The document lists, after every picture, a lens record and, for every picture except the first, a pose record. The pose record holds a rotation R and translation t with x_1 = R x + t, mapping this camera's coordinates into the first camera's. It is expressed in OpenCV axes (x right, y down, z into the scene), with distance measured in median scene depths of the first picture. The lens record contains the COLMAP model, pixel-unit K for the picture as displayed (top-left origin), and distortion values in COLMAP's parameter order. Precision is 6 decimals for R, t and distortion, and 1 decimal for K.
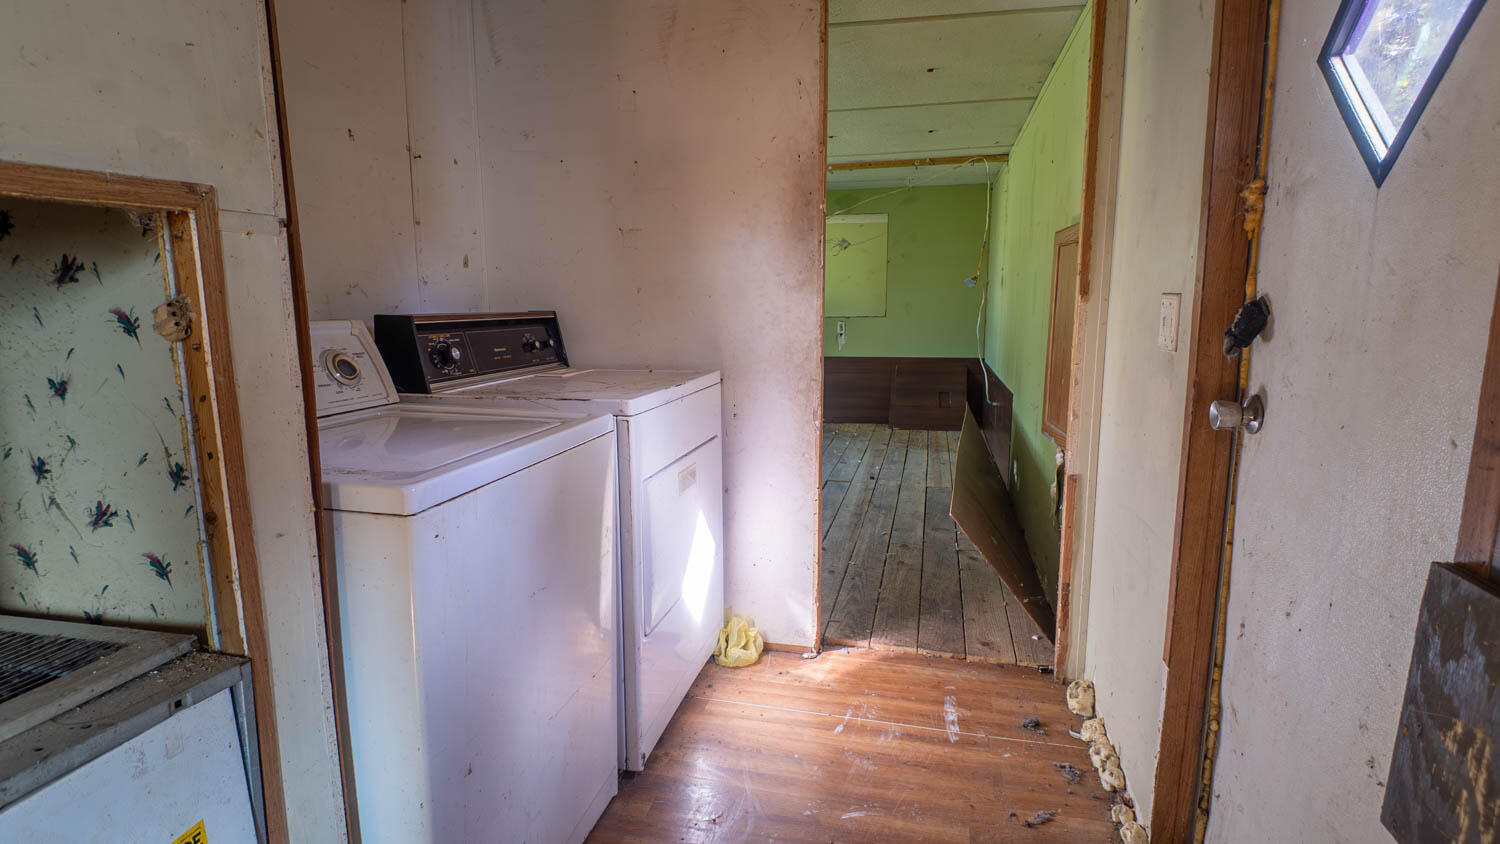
lens RADIAL K [[776.2, 0, 752.4], [0, 776.2, 422.2], [0, 0, 1]] dist [0.015845, -0.032383]
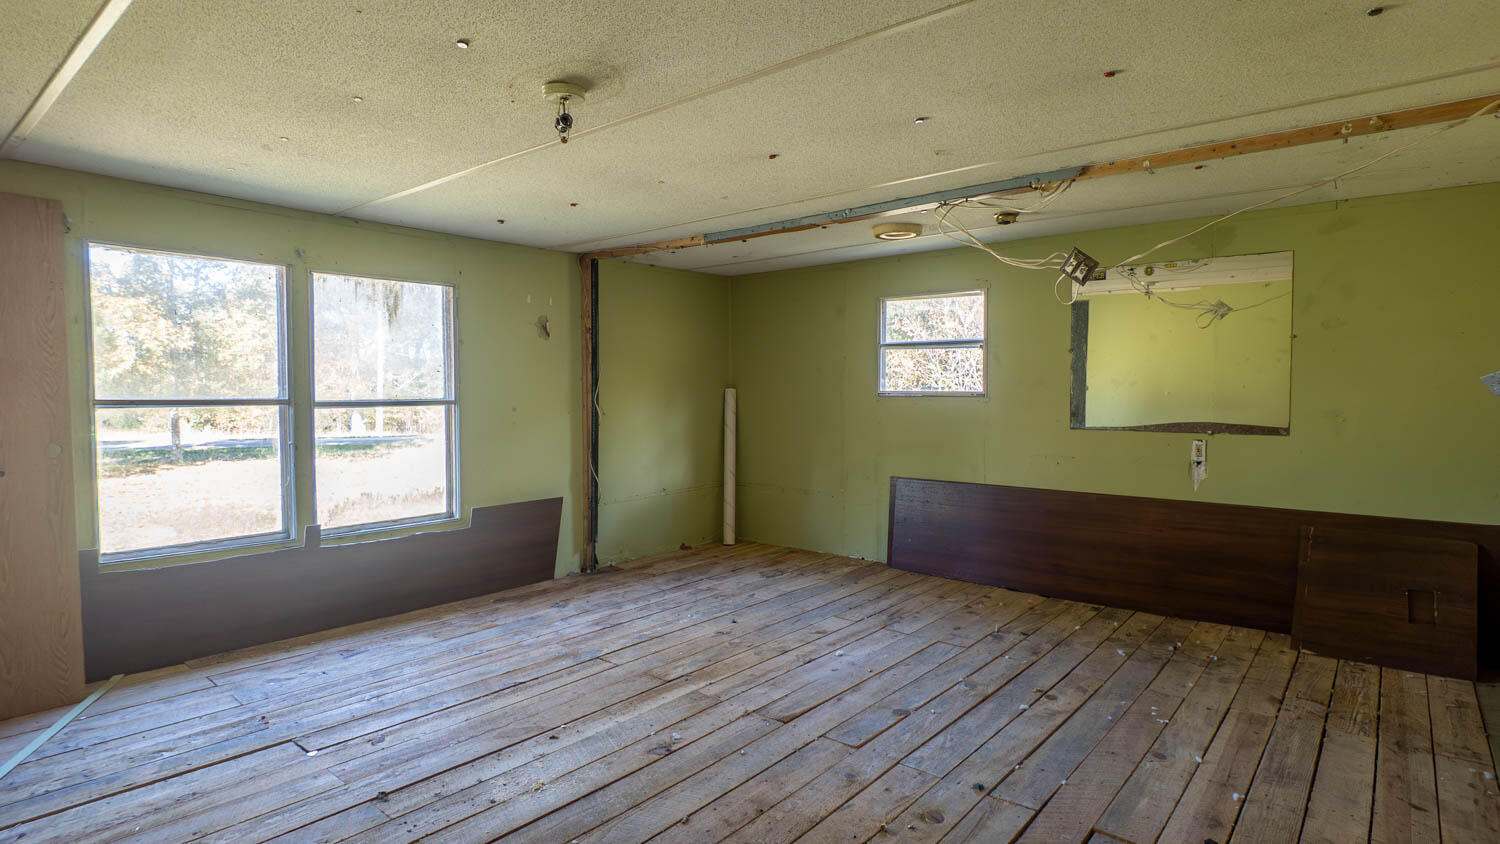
lens RADIAL K [[776.2, 0, 752.4], [0, 776.2, 422.2], [0, 0, 1]] dist [0.015845, -0.032383]
pose [[0.891473, 0.022333, -0.452523, 0.105990], [-0.068336, 0.993986, -0.085568, -0.094115], [0.447890, 0.107205, 0.887638, 0.442694]]
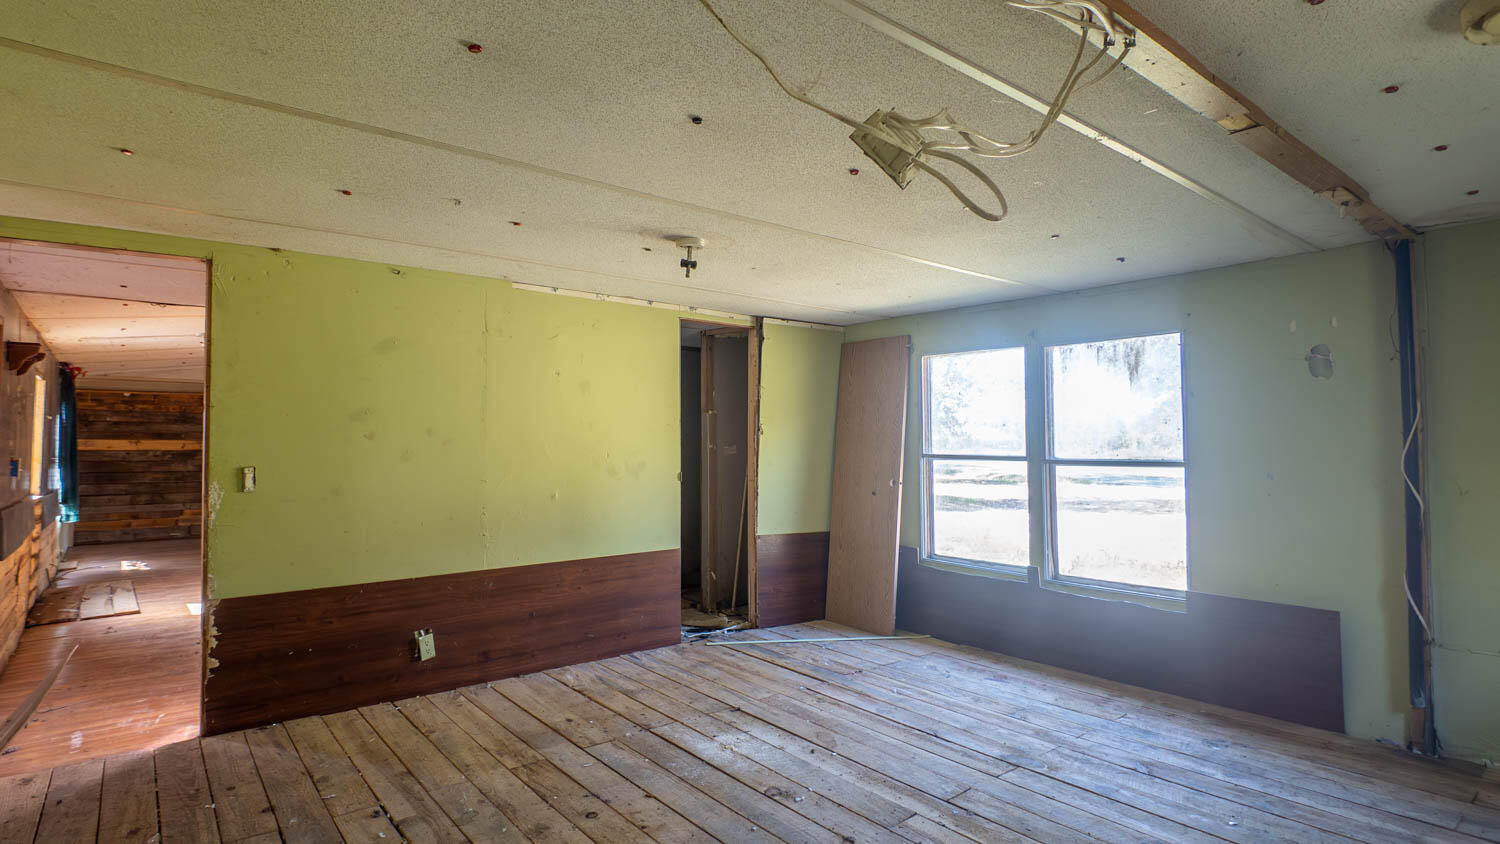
lens RADIAL K [[776.2, 0, 752.4], [0, 776.2, 422.2], [0, 0, 1]] dist [0.015845, -0.032383]
pose [[-0.621966, -0.023134, -0.782702, 0.486151], [-0.115852, 0.991282, 0.062762, -0.363495], [0.774426, 0.129714, -0.619224, 2.247562]]
